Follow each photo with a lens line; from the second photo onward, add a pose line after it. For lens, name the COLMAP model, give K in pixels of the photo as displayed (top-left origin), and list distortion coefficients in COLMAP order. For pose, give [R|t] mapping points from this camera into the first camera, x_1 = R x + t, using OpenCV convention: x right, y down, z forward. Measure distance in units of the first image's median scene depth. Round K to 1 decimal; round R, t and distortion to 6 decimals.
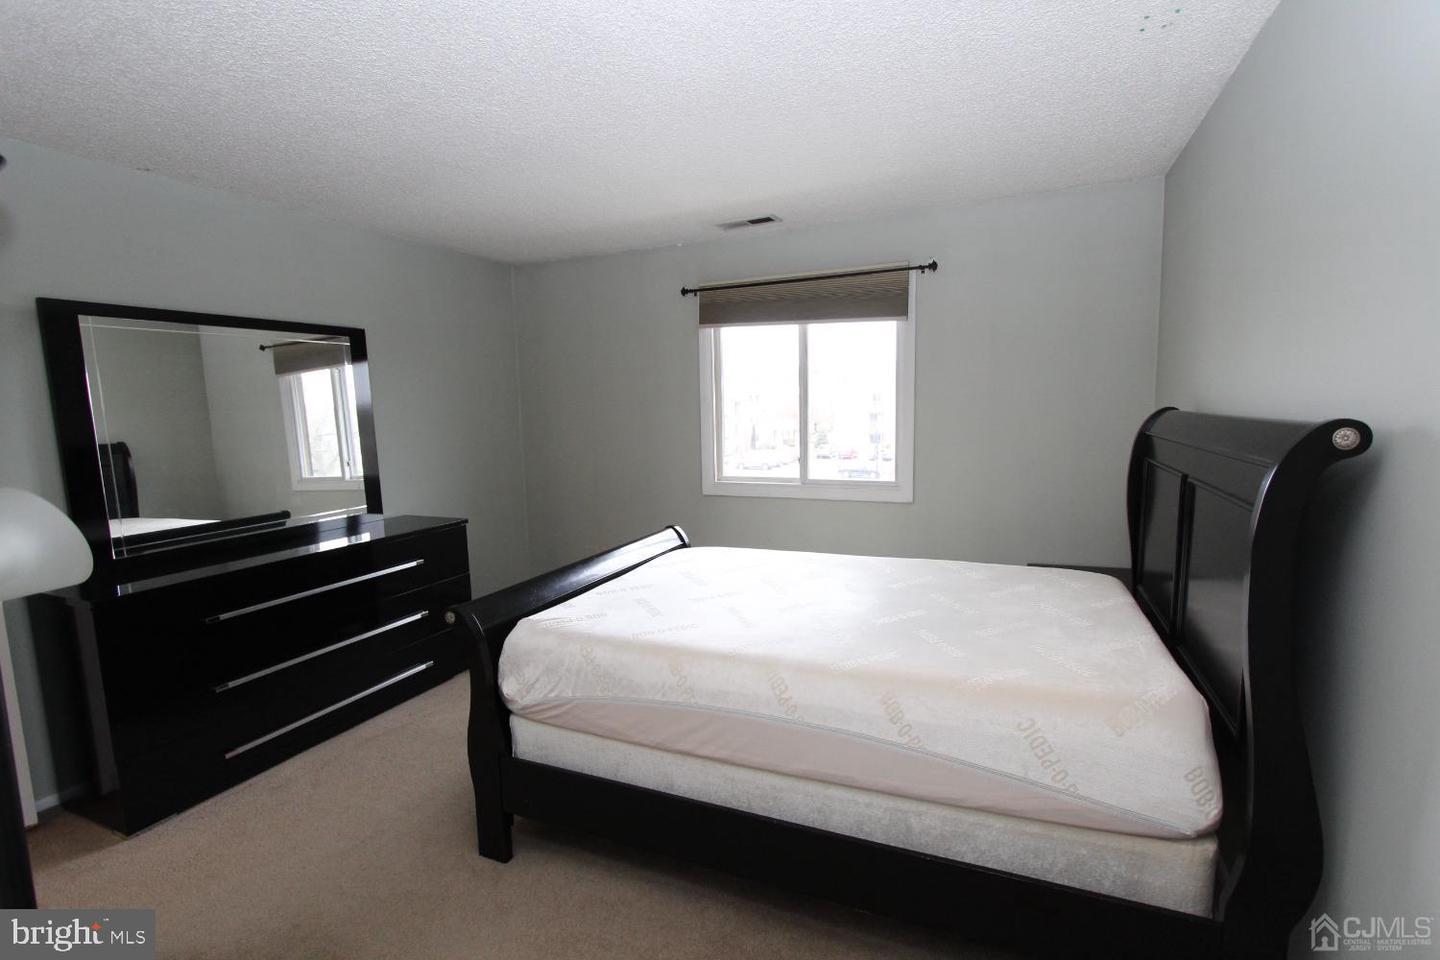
lens RADIAL K [[662.8, 0, 717.0], [0, 662.8, 484.6], [0, 0, 1]] dist [-0.022980, 0.003453]
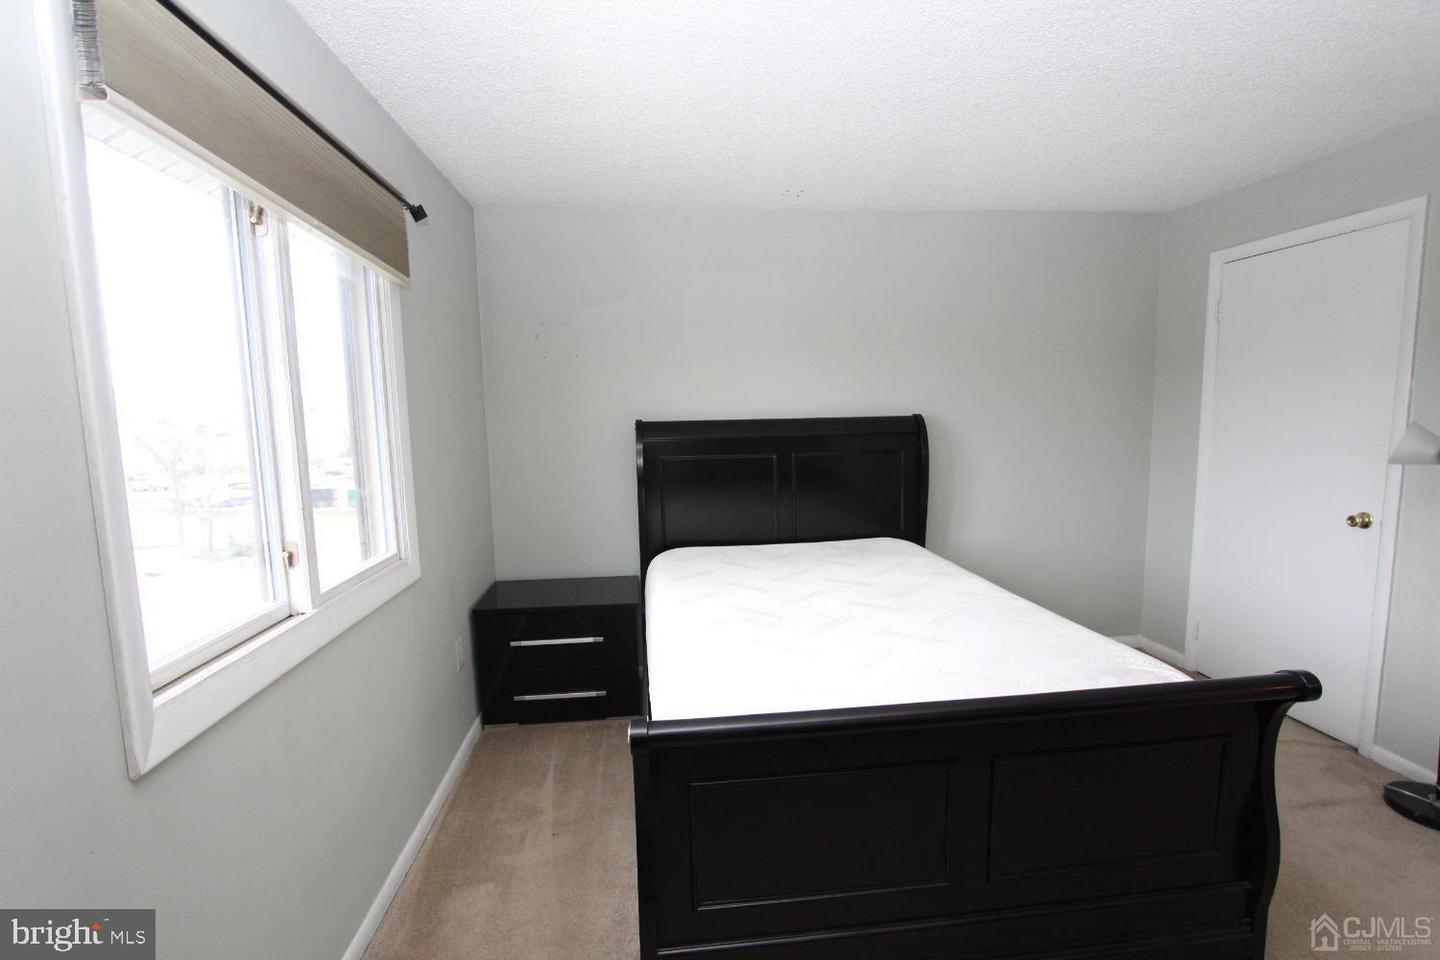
lens RADIAL K [[662.8, 0, 717.0], [0, 662.8, 484.6], [0, 0, 1]] dist [-0.022980, 0.003453]
pose [[-0.484919, -0.068153, 0.871899, -0.387498], [0.135563, 0.979051, 0.151924, -0.115694], [-0.863988, 0.191868, -0.465522, 1.026875]]
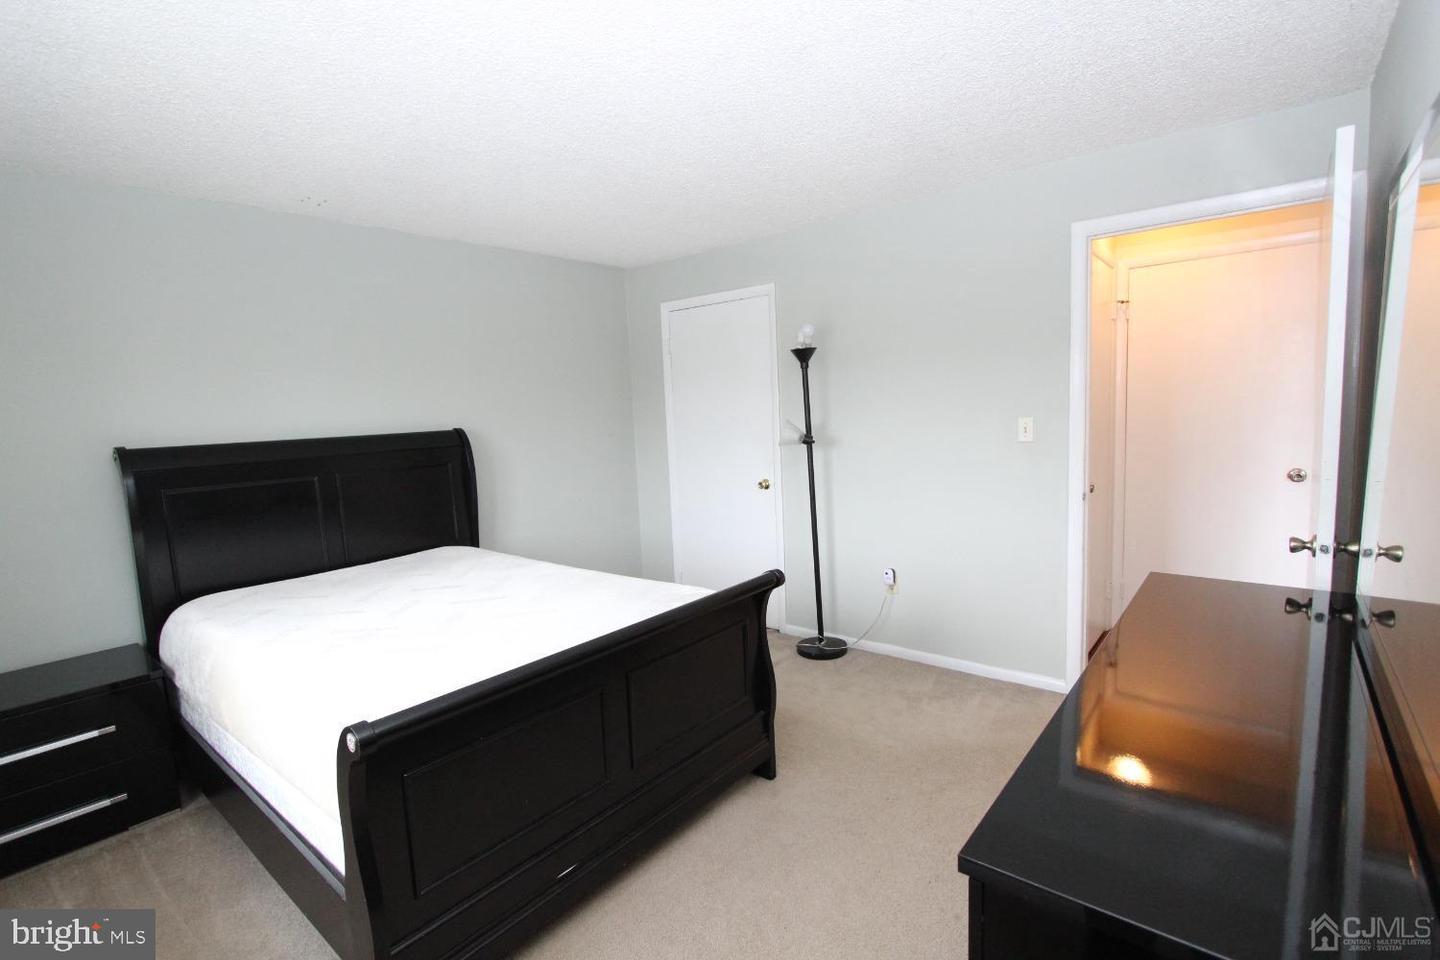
lens RADIAL K [[662.8, 0, 717.0], [0, 662.8, 484.6], [0, 0, 1]] dist [-0.022980, 0.003453]
pose [[-0.956481, 0.031691, 0.290069, -0.363899], [0.099090, 0.970287, 0.220735, -0.131872], [-0.274455, 0.239871, -0.931202, 1.171613]]
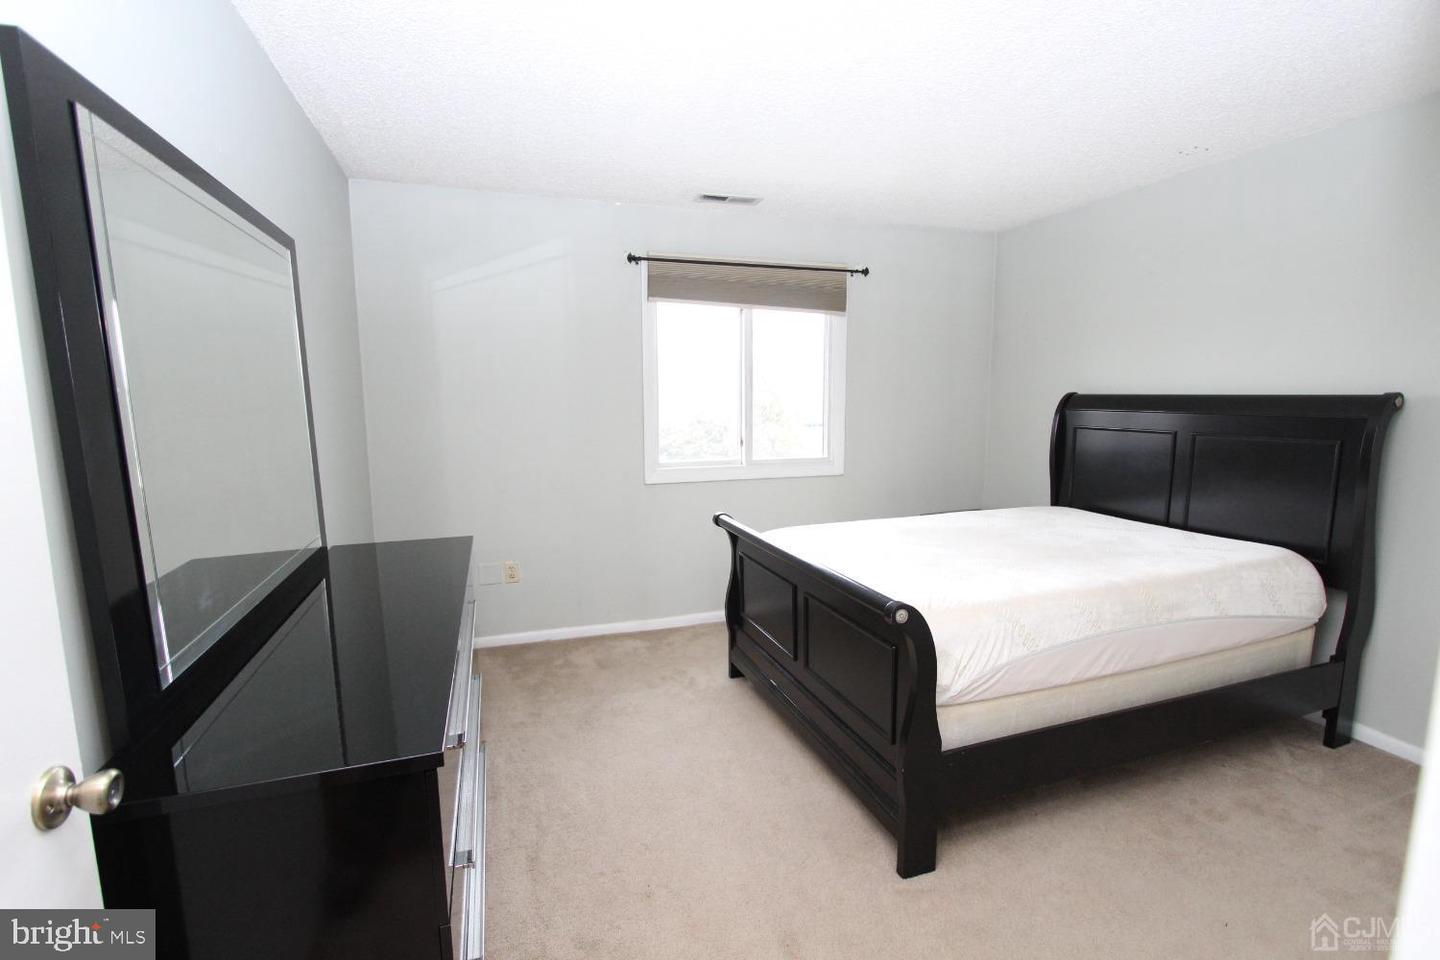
lens RADIAL K [[662.8, 0, 717.0], [0, 662.8, 484.6], [0, 0, 1]] dist [-0.022980, 0.003453]
pose [[0.735841, -0.072093, 0.673306, -0.644114], [0.069136, 0.997119, 0.031208, -0.006414], [-0.673616, 0.023585, 0.738705, 0.294021]]
